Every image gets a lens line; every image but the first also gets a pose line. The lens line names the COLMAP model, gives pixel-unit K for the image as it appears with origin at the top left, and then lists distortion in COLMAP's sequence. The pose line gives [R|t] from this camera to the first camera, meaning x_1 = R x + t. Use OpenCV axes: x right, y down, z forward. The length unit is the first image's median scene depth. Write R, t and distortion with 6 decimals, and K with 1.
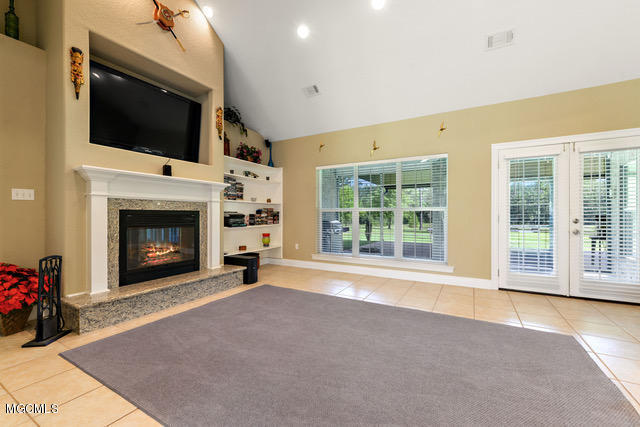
lens RADIAL K [[269.6, 0, 318.6], [0, 269.6, 214.8], [0, 0, 1]] dist [0.002464, 0.000815]
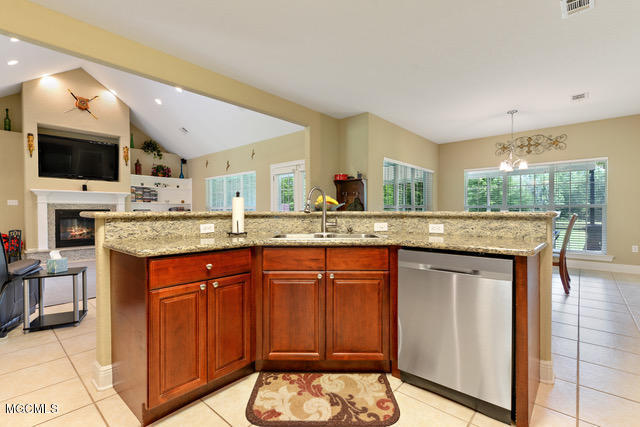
lens RADIAL K [[293.6, 0, 321.4], [0, 293.6, 214.9], [0, 0, 1]] dist [0.004465, -0.000803]
pose [[0.979736, -0.000584, -0.200290, 1.285491], [0.003214, 0.999913, 0.012809, -0.000224], [0.200265, -0.013193, 0.979653, -0.580608]]
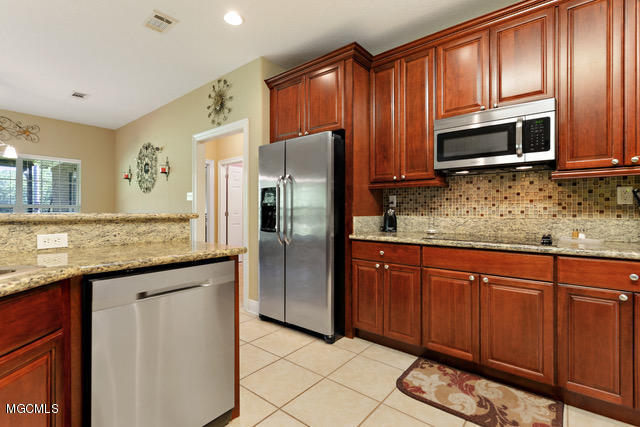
lens RADIAL K [[293.6, 0, 321.3], [0, 293.6, 210.0], [0, 0, 1]] dist [0.004465, -0.000803]
pose [[0.160066, 0.004833, 0.987094, 1.084675], [-0.001977, 0.999988, -0.004575, -0.001686], [-0.987104, -0.001219, 0.160074, -0.344398]]
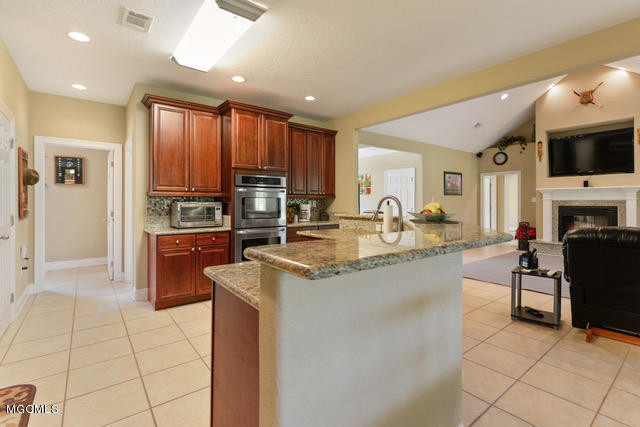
lens RADIAL K [[297.3, 0, 321.3], [0, 297.3, 200.8], [0, 0, 1]] dist [0.001792, 0.000333]
pose [[-0.381479, -0.005581, -0.924361, 1.733151], [-0.002269, 0.999984, -0.005102, -0.034210], [0.924375, 0.000151, -0.381486, 0.126627]]
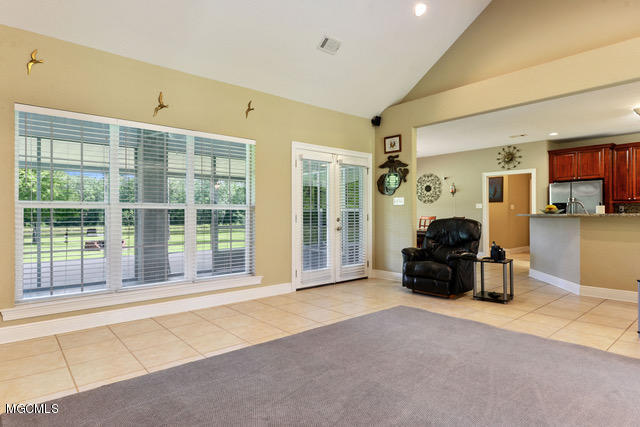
lens RADIAL K [[362.1, 0, 315.4], [0, 362.1, 212.9], [0, 0, 1]] dist [0.005296, 0.000010]
pose [[0.337082, 0.003638, 0.941468, -0.557815], [0.001330, 0.999990, -0.004340, 0.000032], [-0.941474, 0.002715, 0.337074, 0.502153]]
